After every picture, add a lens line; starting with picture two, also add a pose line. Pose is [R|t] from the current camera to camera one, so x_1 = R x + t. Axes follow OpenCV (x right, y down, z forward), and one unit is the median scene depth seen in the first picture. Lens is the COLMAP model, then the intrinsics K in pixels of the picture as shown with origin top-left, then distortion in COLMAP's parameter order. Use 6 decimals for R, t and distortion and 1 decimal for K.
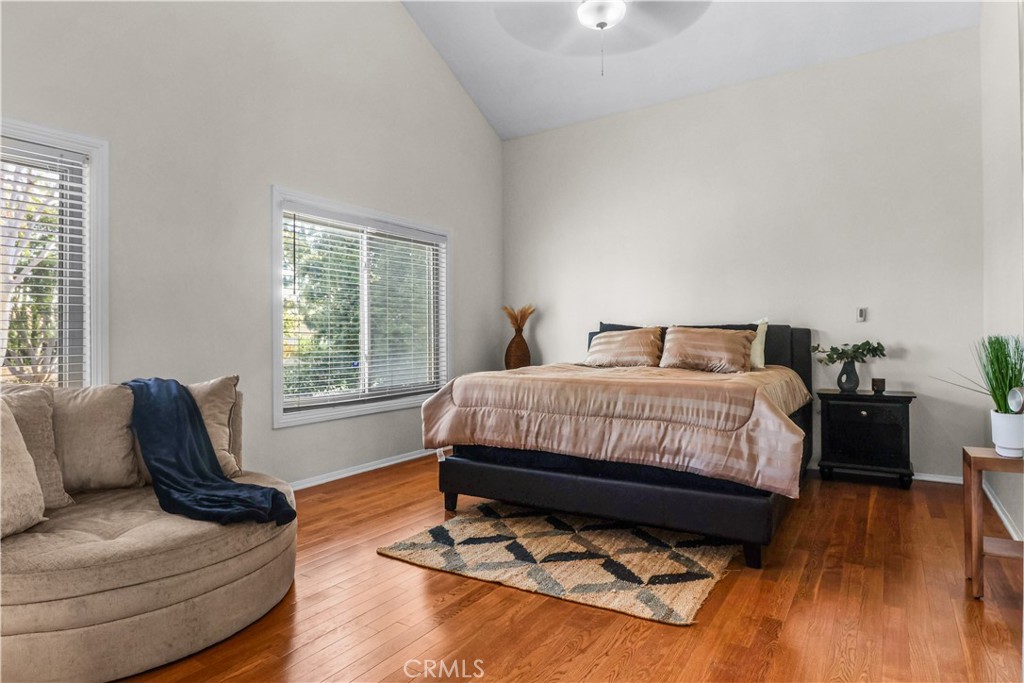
lens RADIAL K [[562.9, 0, 510.8], [0, 562.9, 333.9], [0, 0, 1]] dist [0.006755, -0.012971]
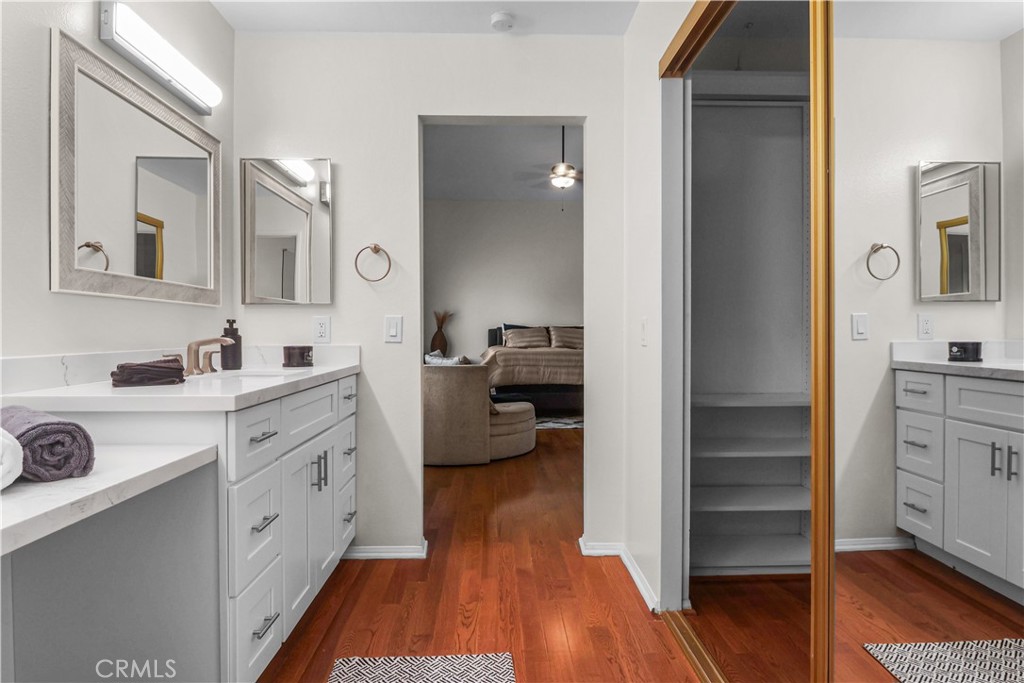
lens RADIAL K [[562.9, 0, 513.6], [0, 562.9, 333.0], [0, 0, 1]] dist [0.006755, -0.012971]
pose [[0.815913, 0.006104, 0.578142, -1.316669], [-0.010434, 0.999937, 0.004169, 0.001482], [-0.578080, -0.009434, 0.815925, -0.700995]]
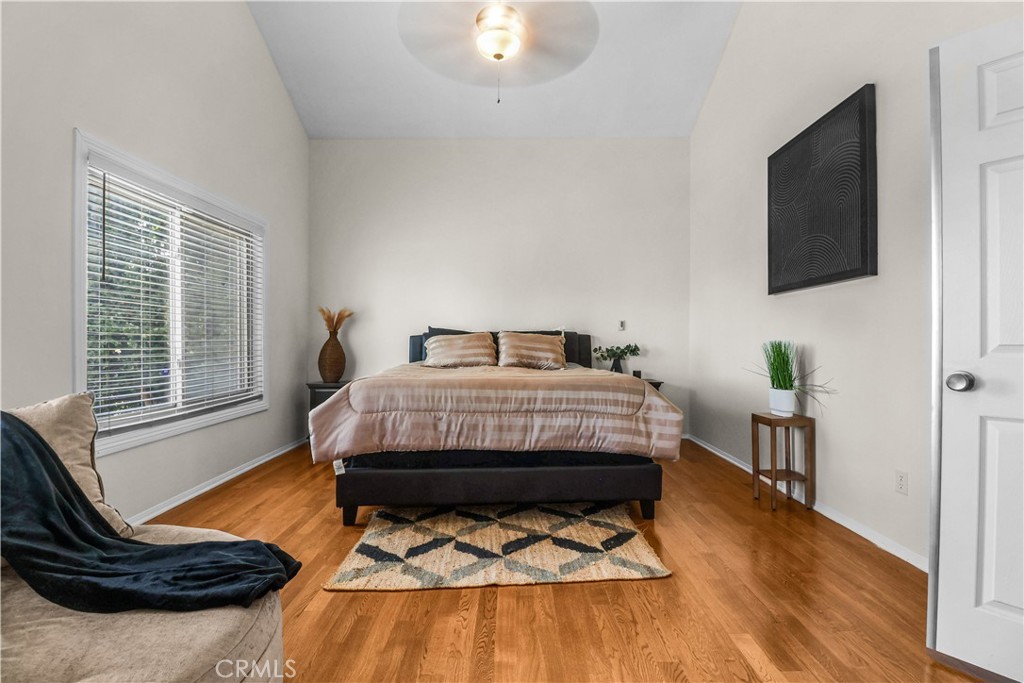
lens RADIAL K [[484.8, 0, 516.8], [0, 484.8, 341.7], [0, 0, 1]] dist [-0.004170, -0.001780]
pose [[0.830776, 0.004320, 0.556590, -0.354540], [-0.007895, 0.999961, 0.004022, 0.004934], [-0.556551, -0.007736, 0.830777, 0.201583]]
